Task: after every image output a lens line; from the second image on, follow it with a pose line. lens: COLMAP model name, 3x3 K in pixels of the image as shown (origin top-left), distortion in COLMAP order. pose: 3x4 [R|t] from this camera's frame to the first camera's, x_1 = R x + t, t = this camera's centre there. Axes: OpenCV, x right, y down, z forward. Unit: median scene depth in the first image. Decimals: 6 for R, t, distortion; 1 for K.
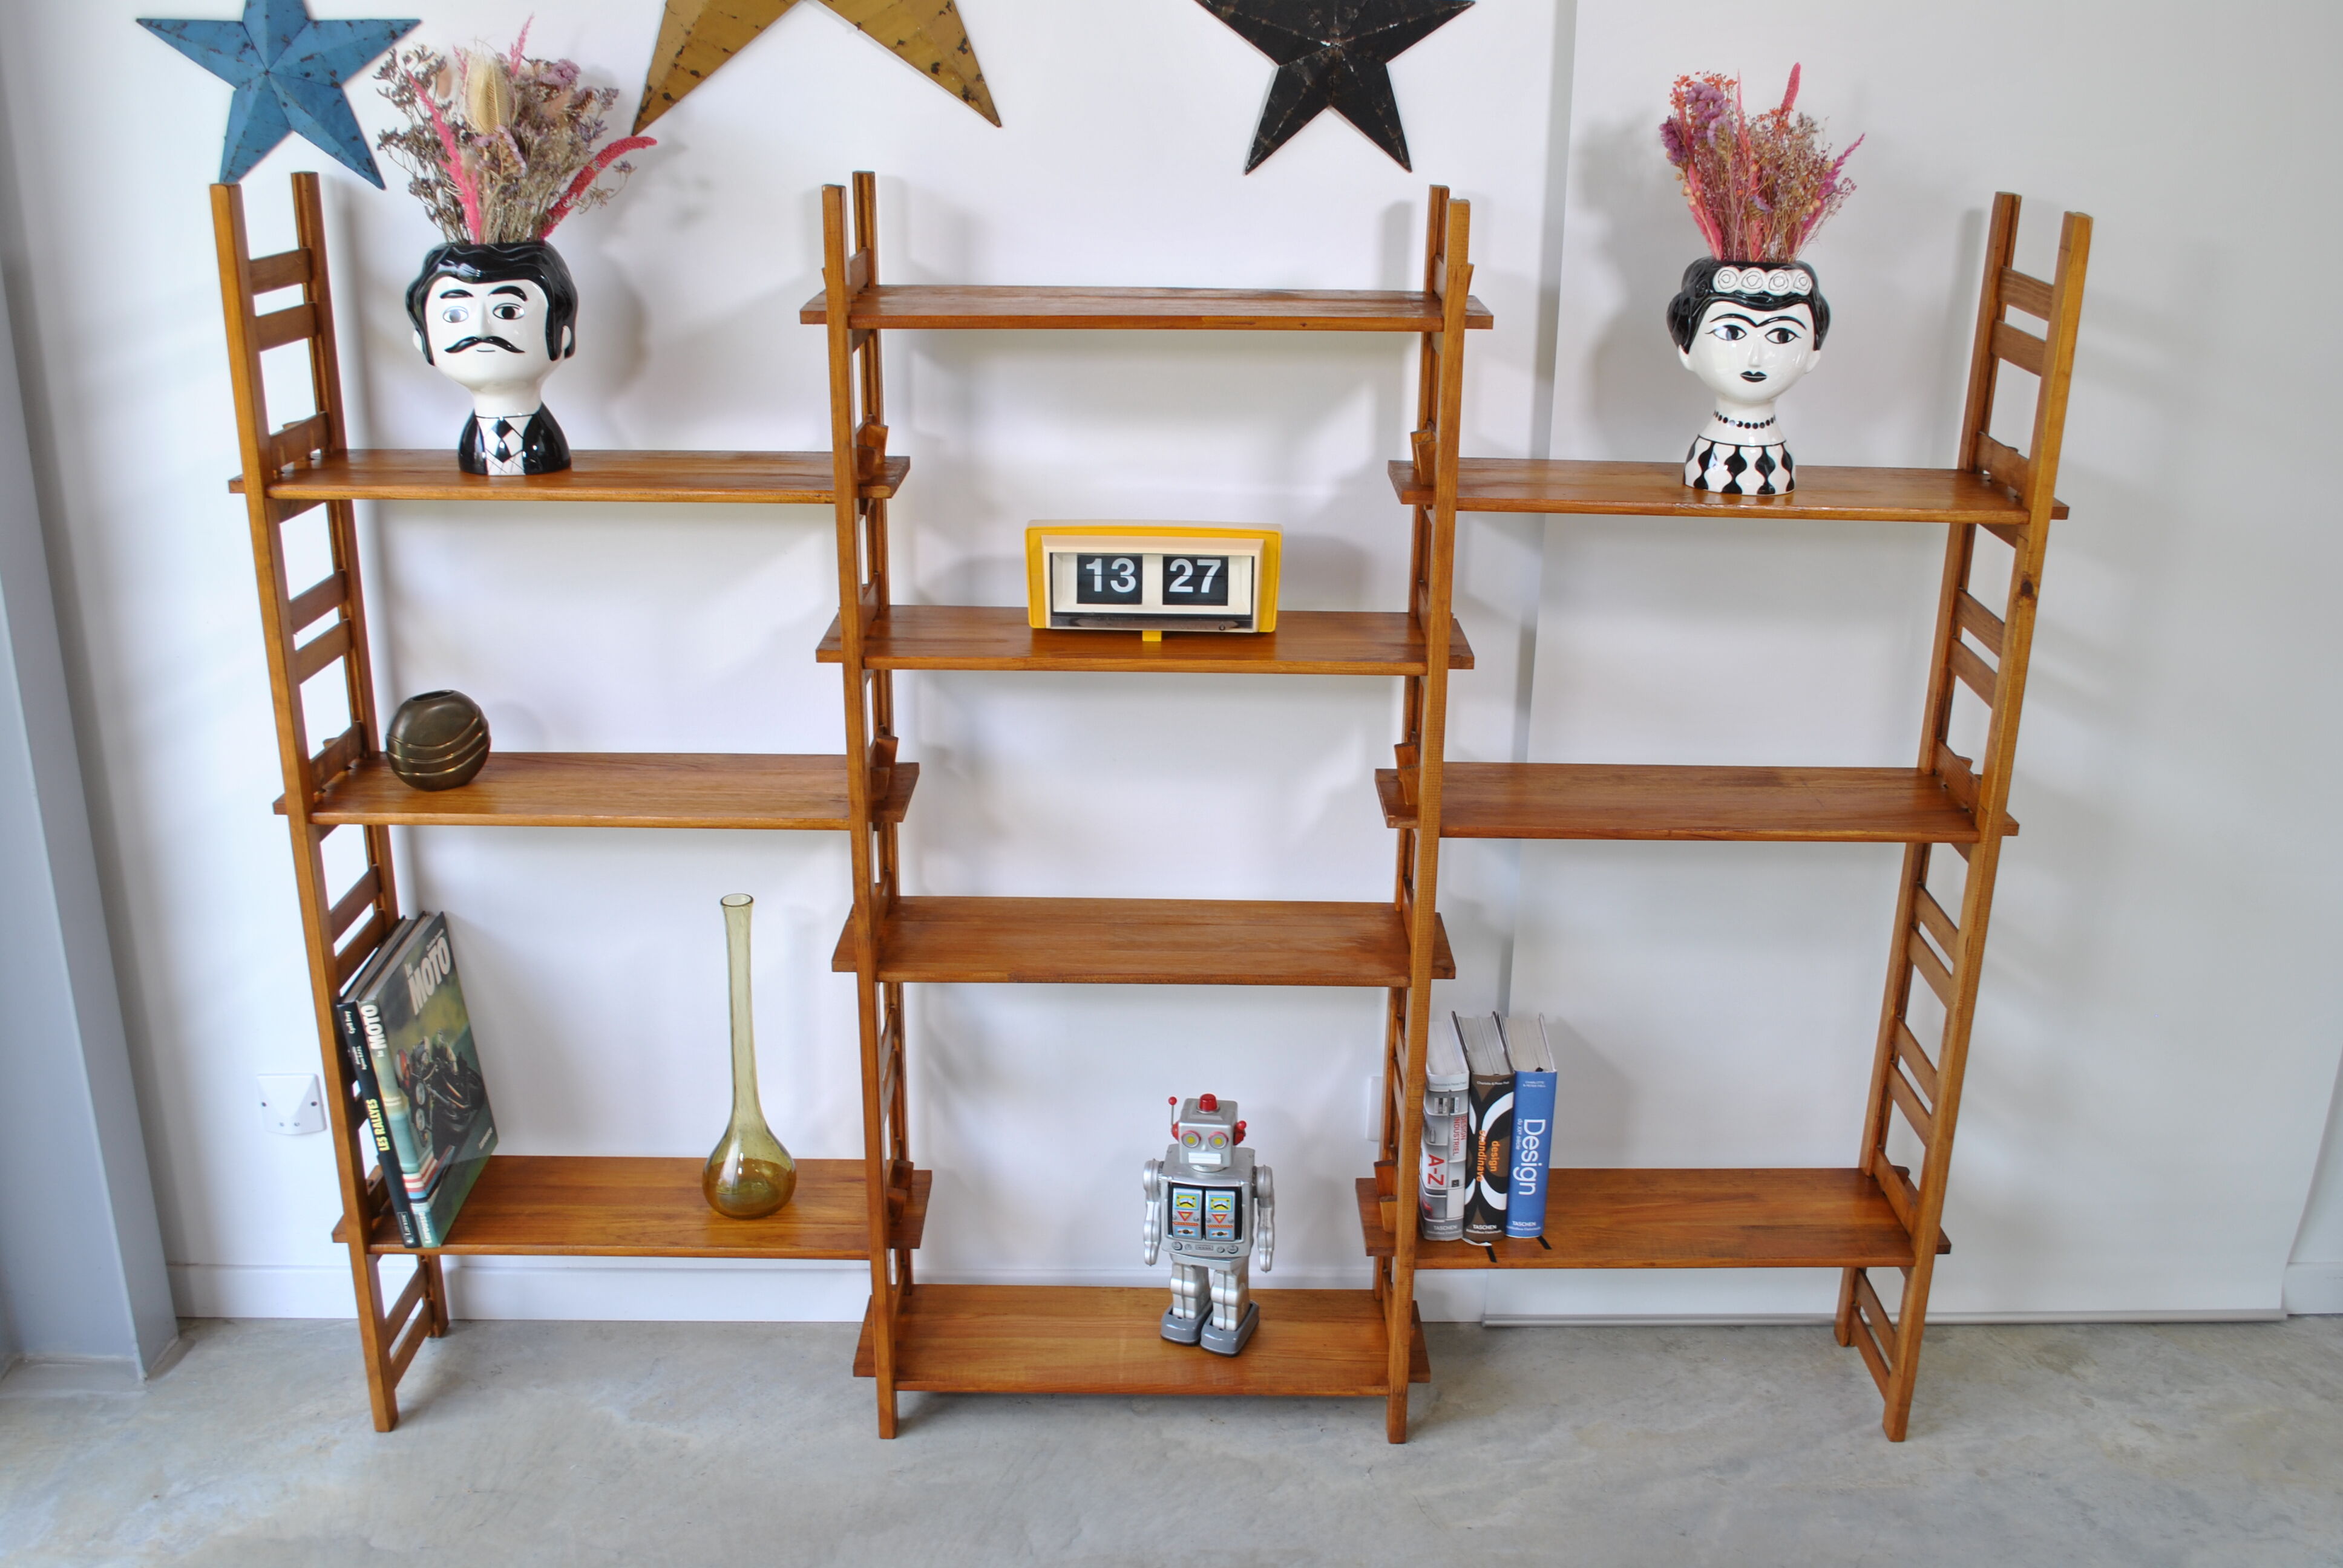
lens RADIAL K [[2149.8, 0, 1176.9], [0, 2149.8, 781.6], [0, 0, 1]] dist [-0.075600, 0.018037]
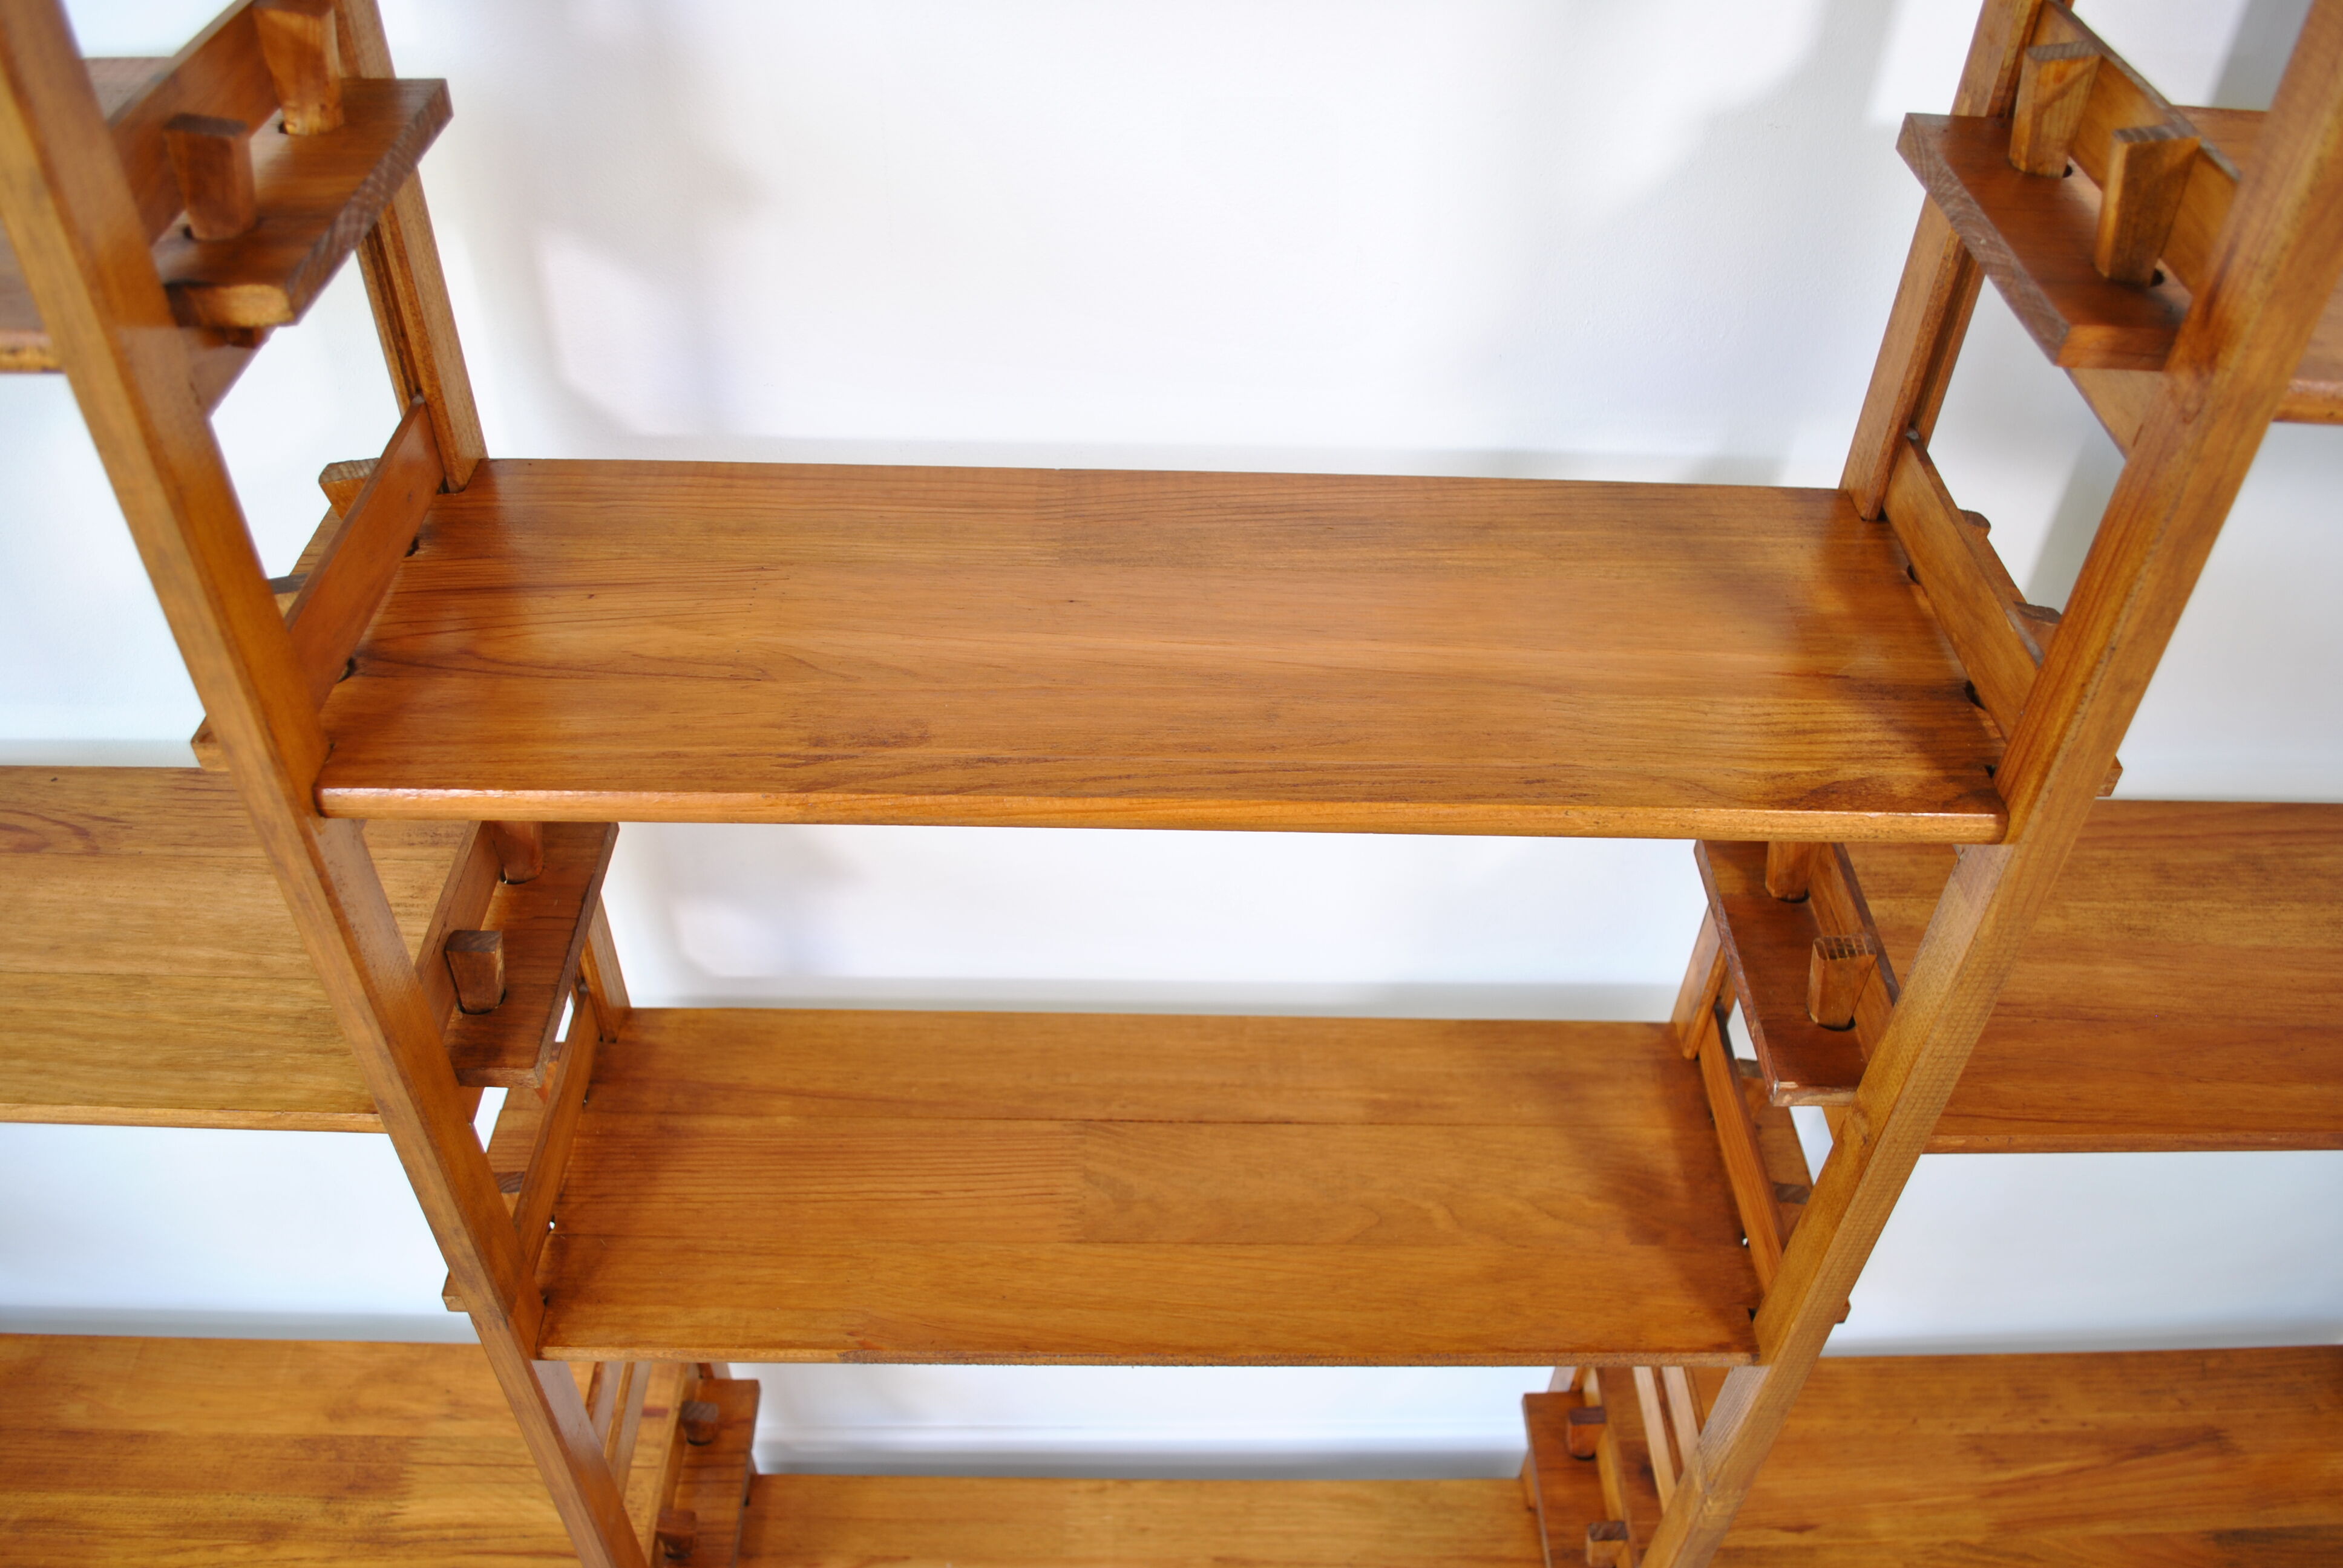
lens RADIAL K [[1831.8, 0, 1178.0], [0, 1831.8, 781.7], [0, 0, 1]] dist [-0.082444, 0.010161]
pose [[0.999825, 0.005928, 0.017731, -0.016681], [-0.012253, 0.924072, 0.382022, -0.150331], [-0.014120, -0.382173, 0.923983, 0.672956]]
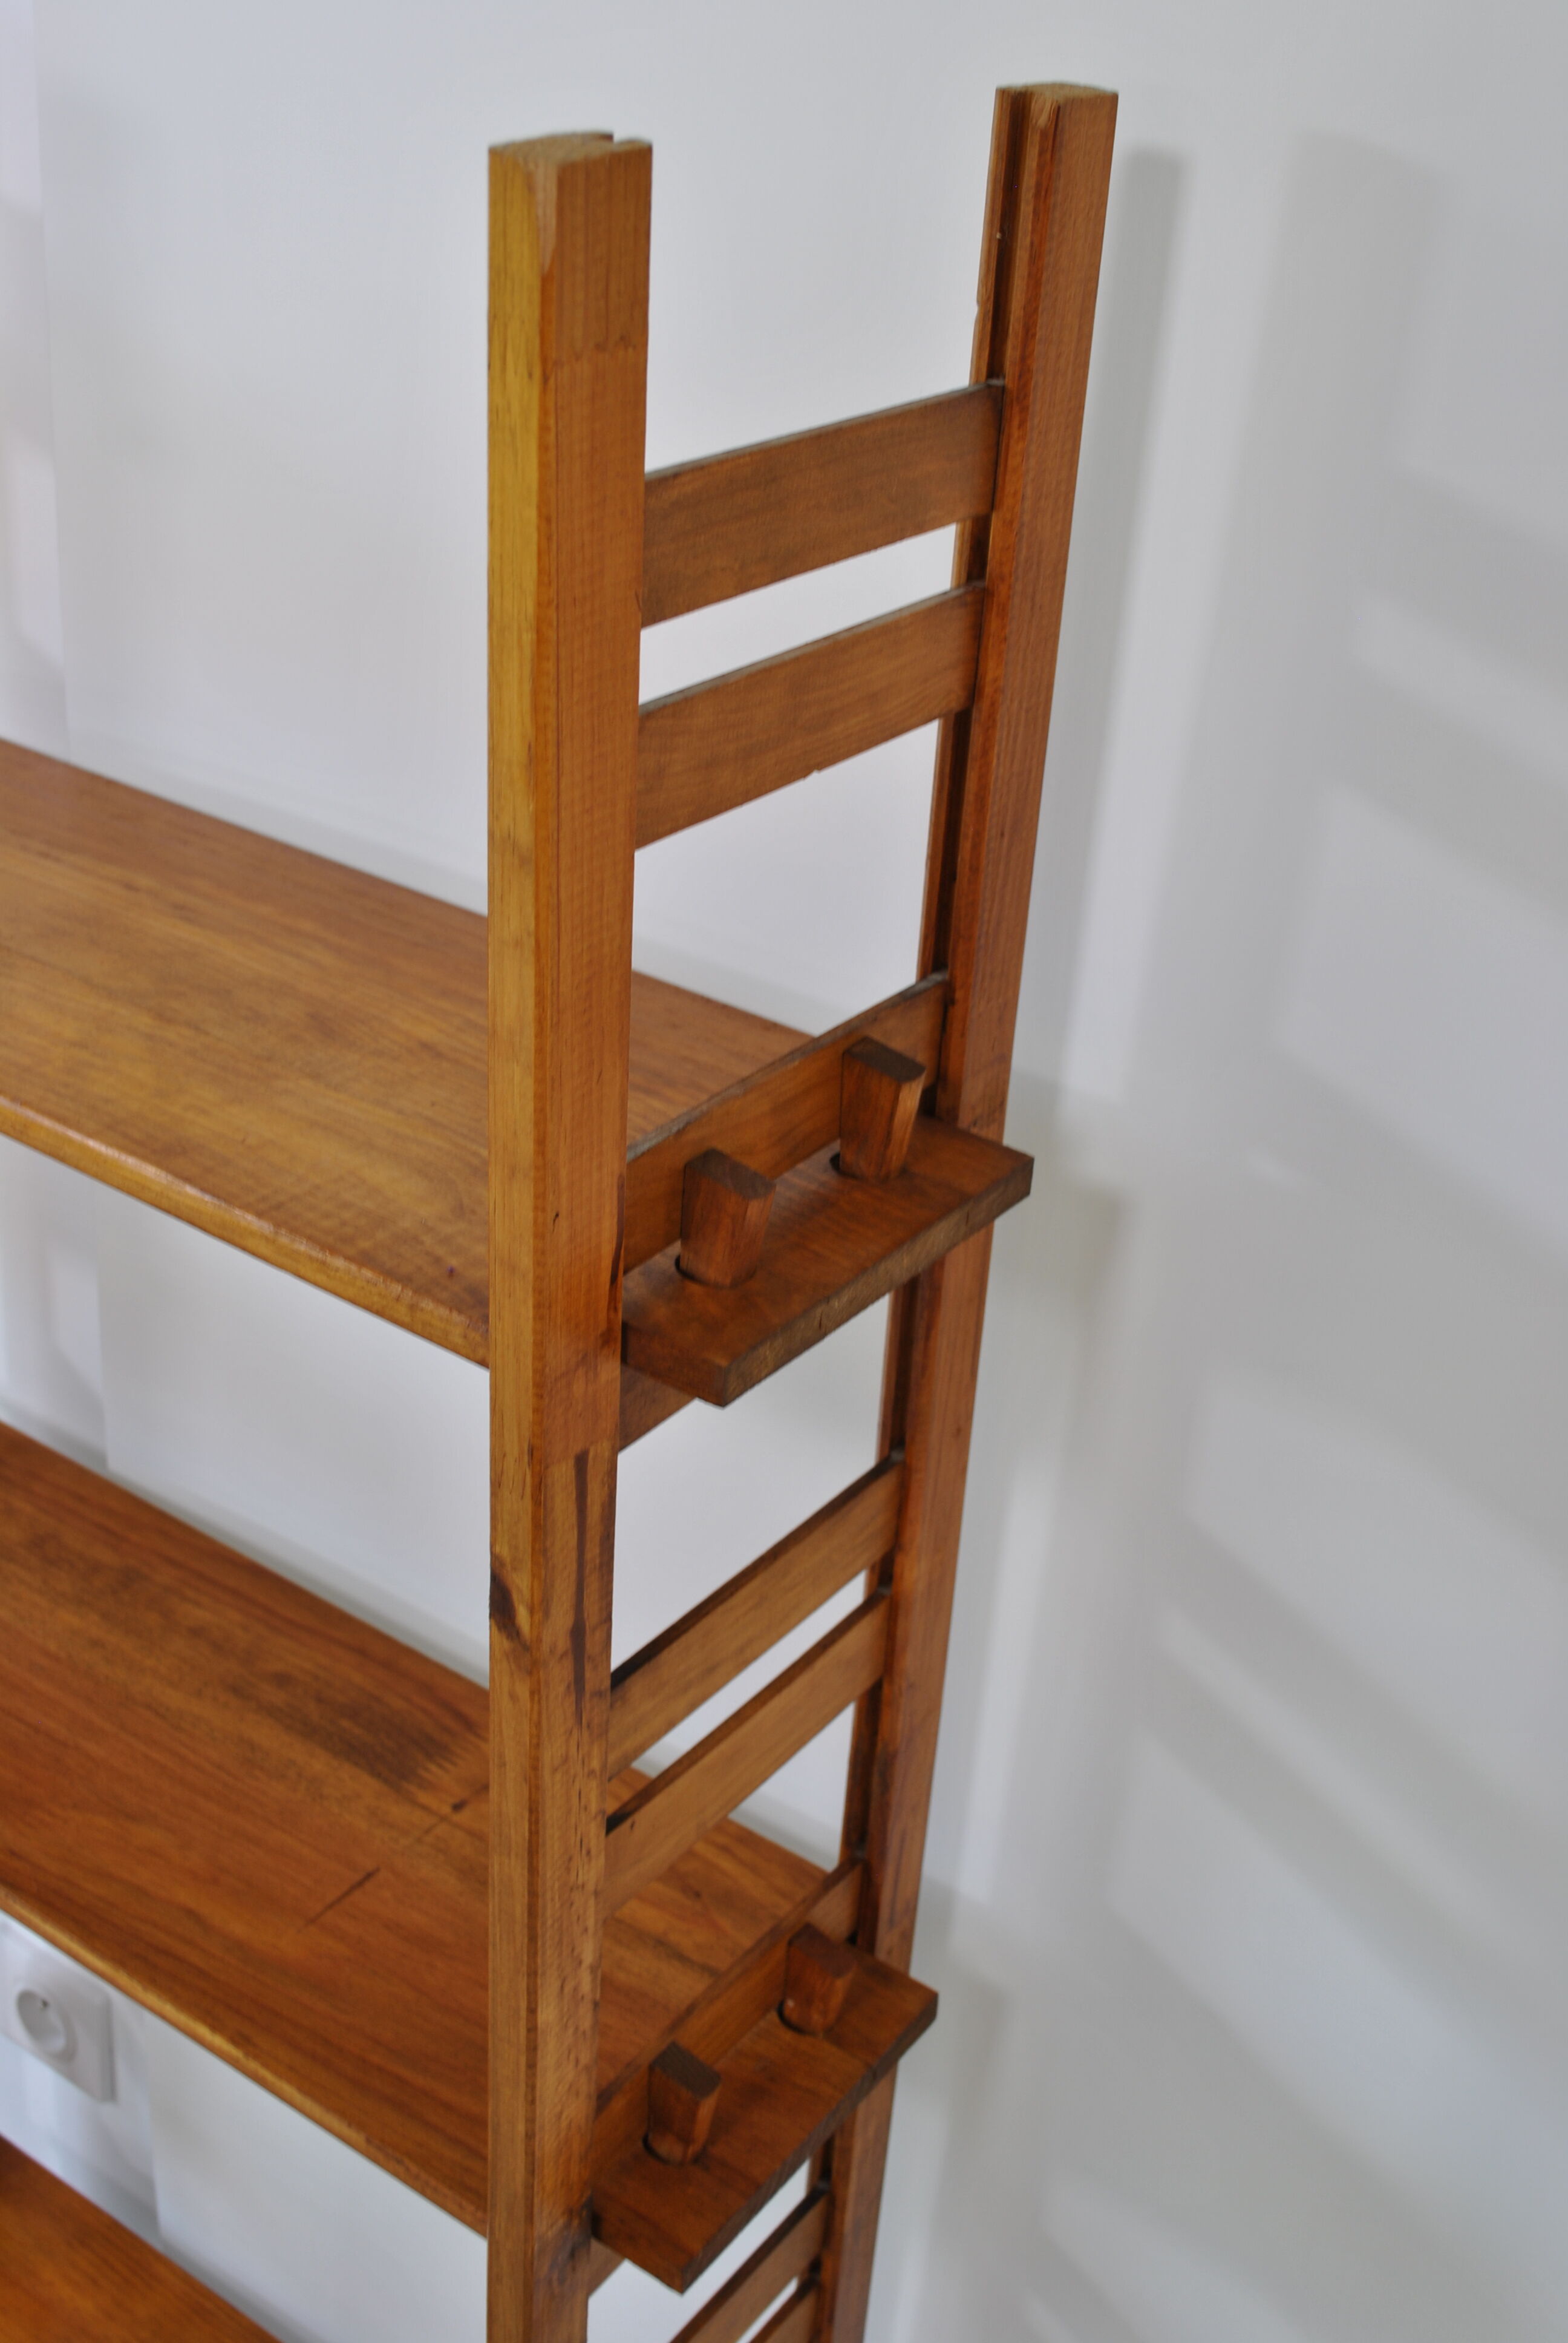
lens RADIAL K [[2655.2, 0, 784.8], [0, 2655.2, 1175.6], [0, 0, 1]] dist [-0.009808, -0.008710]
pose [[0.811696, 0.308918, -0.495700, 0.514032], [-0.248678, 0.950702, 0.185270, -0.188793], [0.528496, -0.027113, 0.848502, 0.651195]]
